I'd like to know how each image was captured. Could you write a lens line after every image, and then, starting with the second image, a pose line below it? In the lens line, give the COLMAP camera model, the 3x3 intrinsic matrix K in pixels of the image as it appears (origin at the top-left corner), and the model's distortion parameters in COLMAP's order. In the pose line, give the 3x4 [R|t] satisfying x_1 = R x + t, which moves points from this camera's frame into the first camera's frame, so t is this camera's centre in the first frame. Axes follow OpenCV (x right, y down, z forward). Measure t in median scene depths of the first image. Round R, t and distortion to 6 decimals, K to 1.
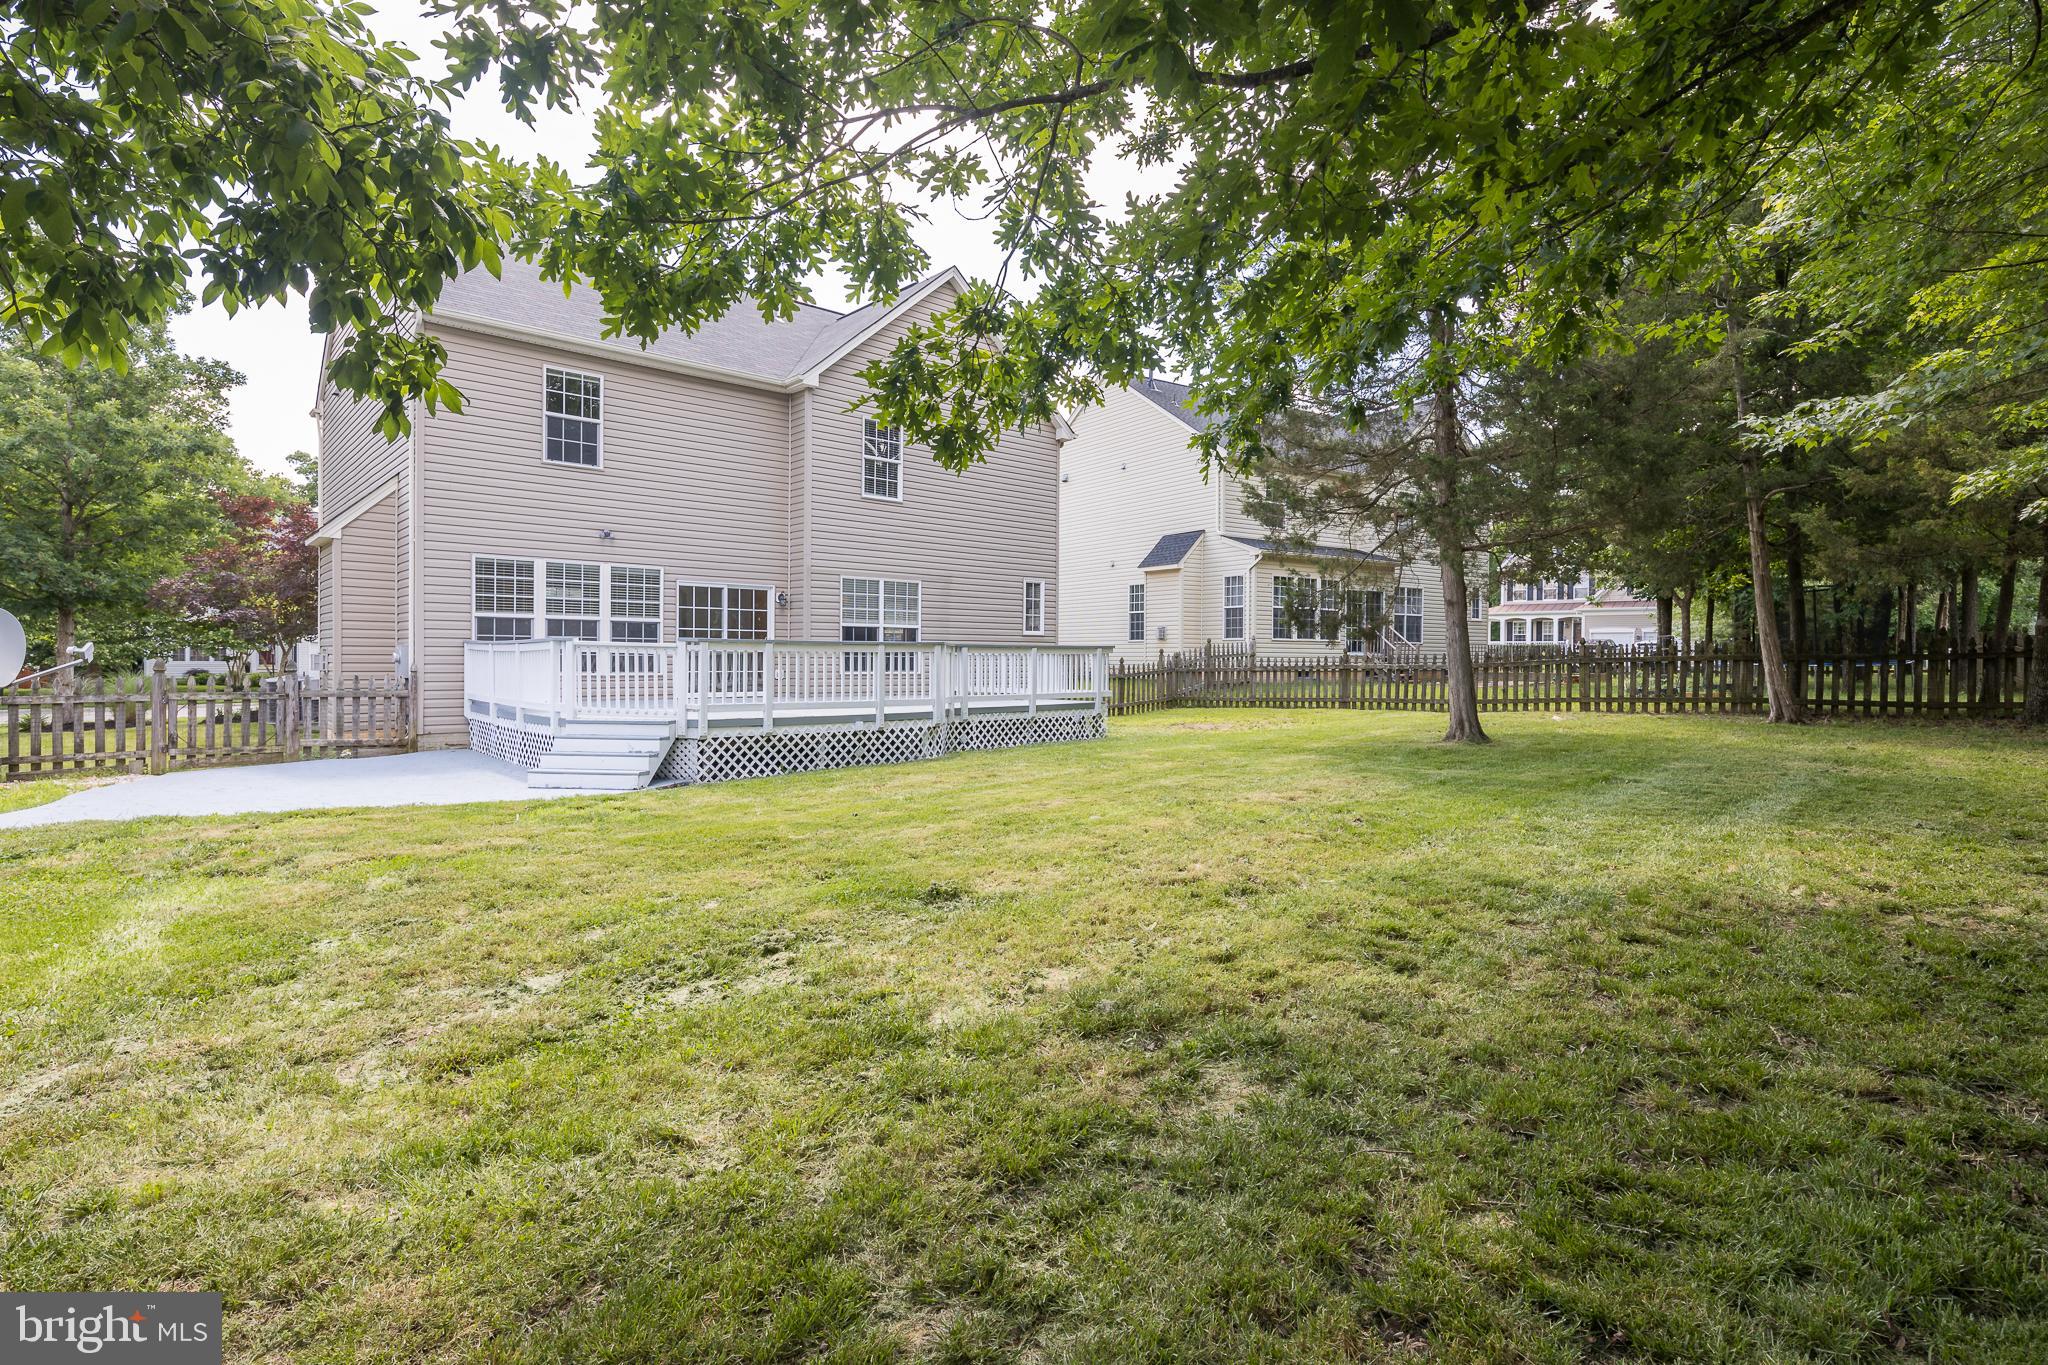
lens RADIAL K [[998.8, 0, 1020.4], [0, 998.8, 673.9], [0, 0, 1]] dist [0.008769, -0.003429]
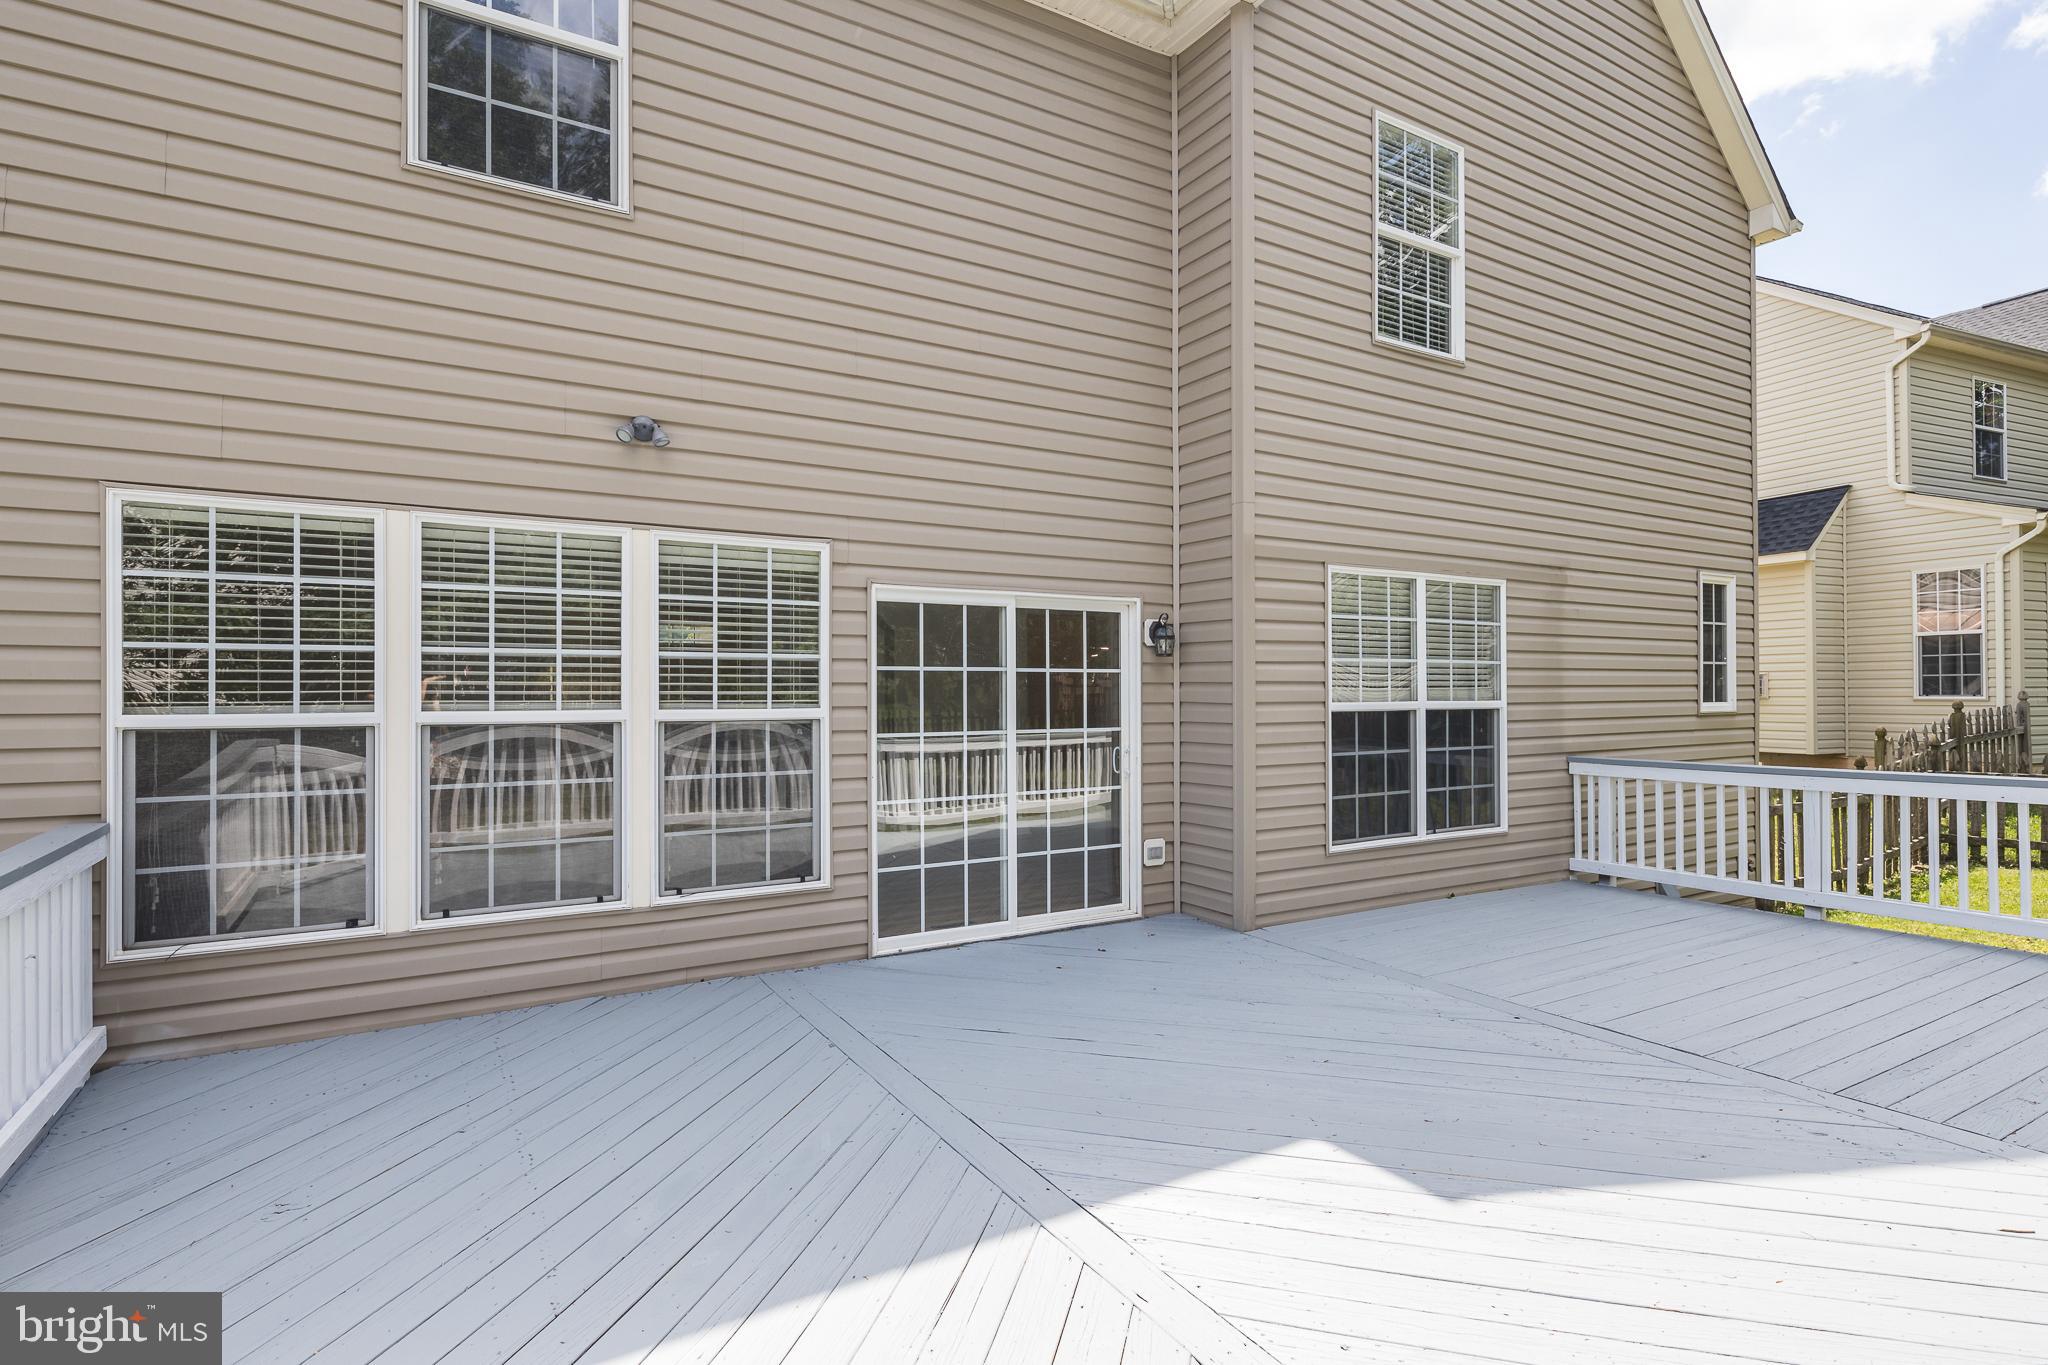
lens RADIAL K [[998.8, 0, 1030.3], [0, 998.8, 694.9], [0, 0, 1]] dist [0.008769, -0.003429]
pose [[0.980629, -0.005771, -0.195791, -0.233725], [0.004247, 0.999957, -0.008204, -0.056760], [0.195830, 0.007213, 0.980611, 0.705034]]
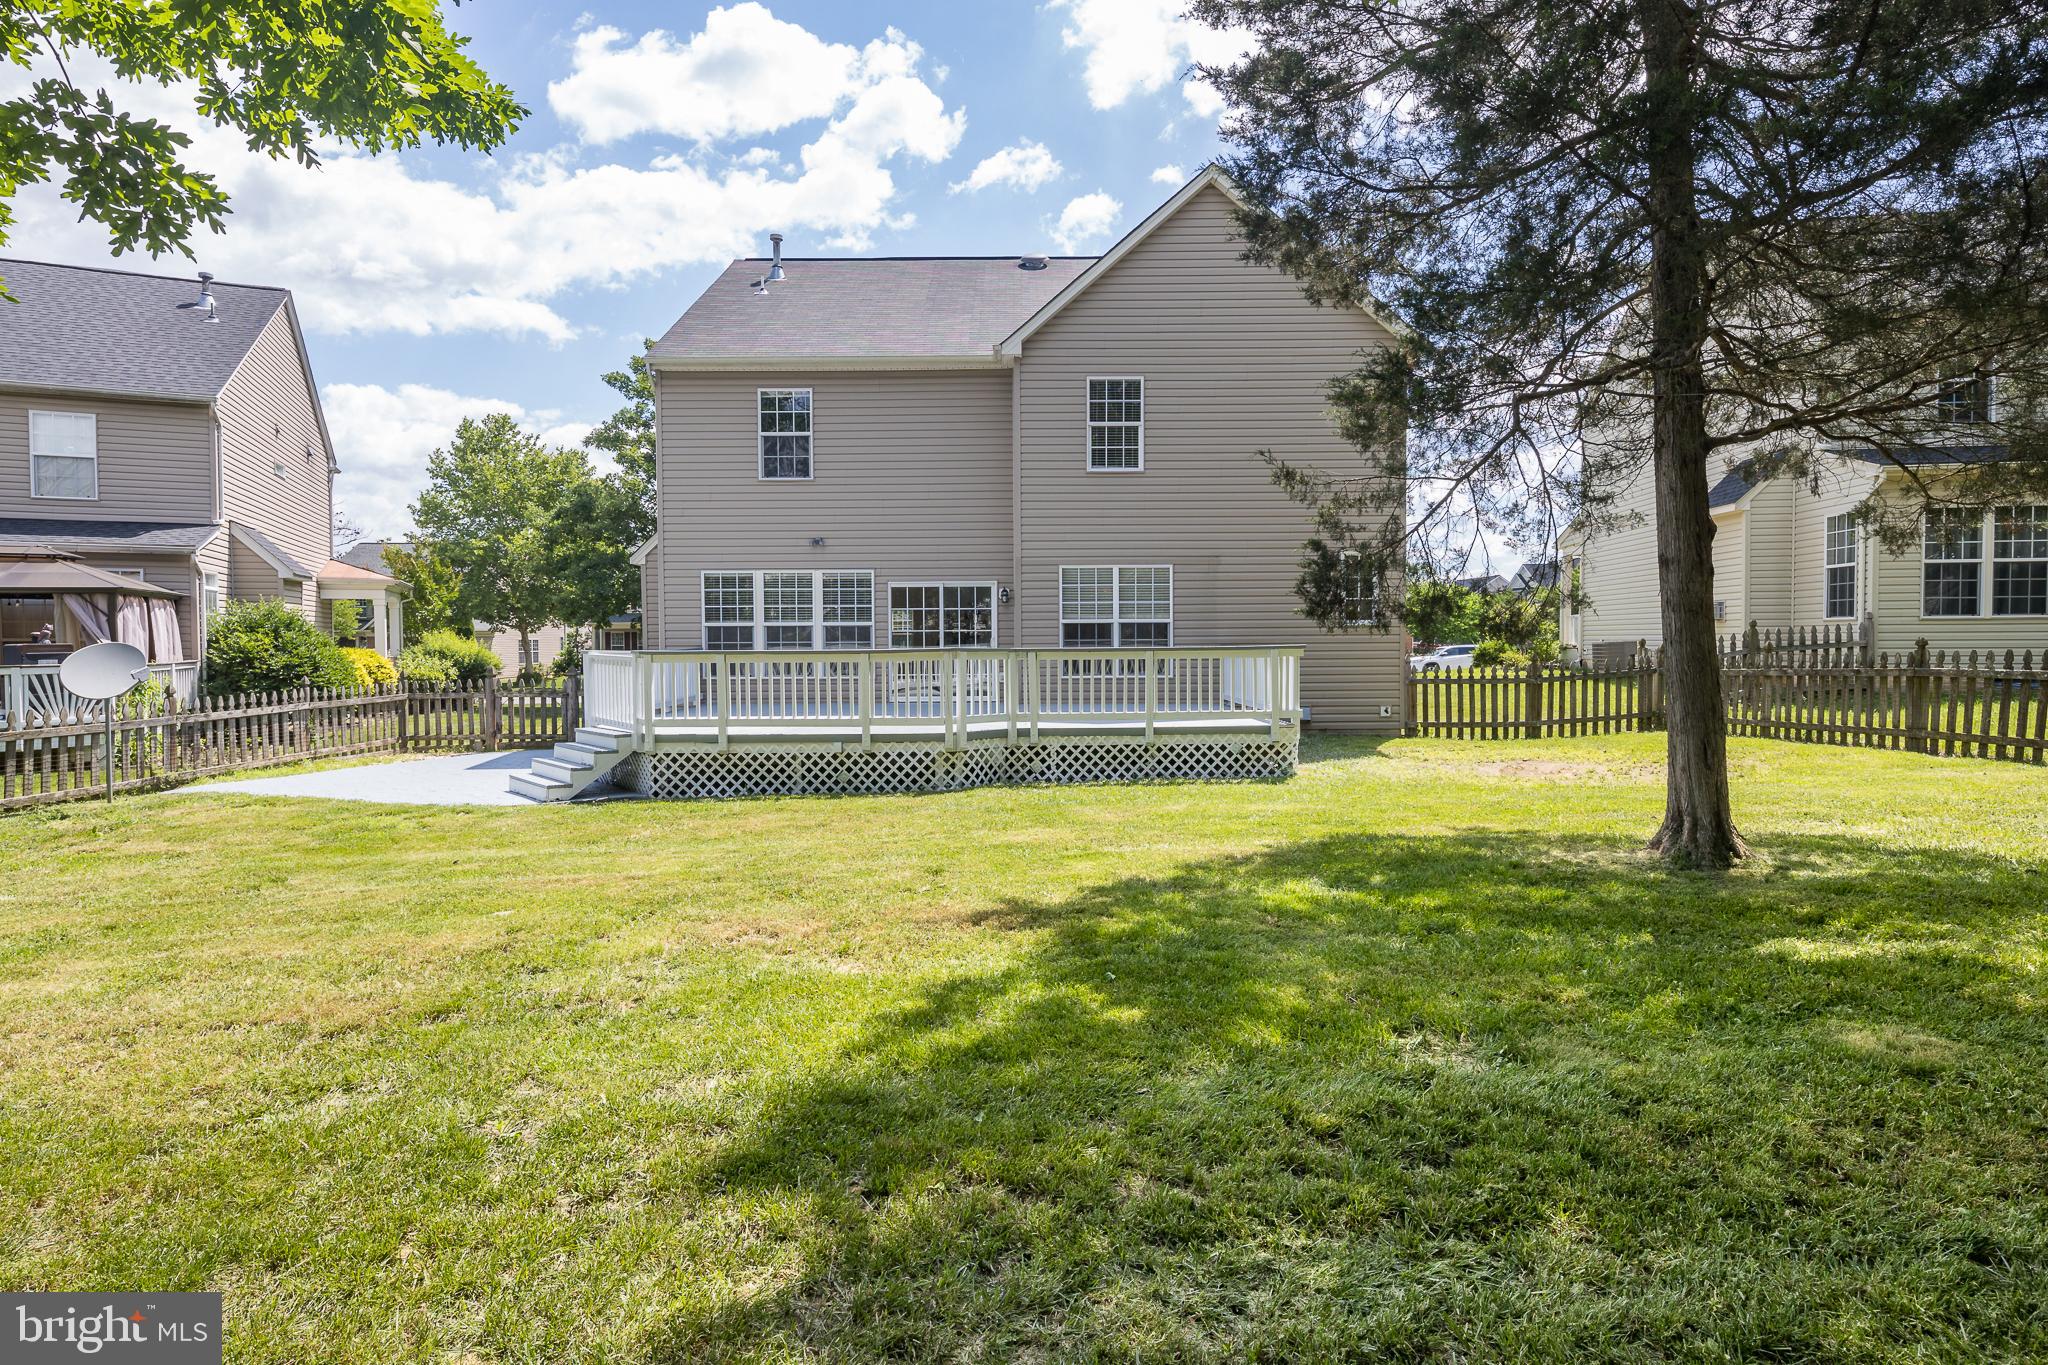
lens RADIAL K [[998.8, 0, 1021.1], [0, 998.8, 677.3], [0, 0, 1]] dist [0.008769, -0.003429]
pose [[0.743790, 0.013317, -0.668281, 0.418997], [0.000352, 0.999794, 0.020316, -0.020670], [0.668413, -0.015346, 0.743632, 0.358455]]
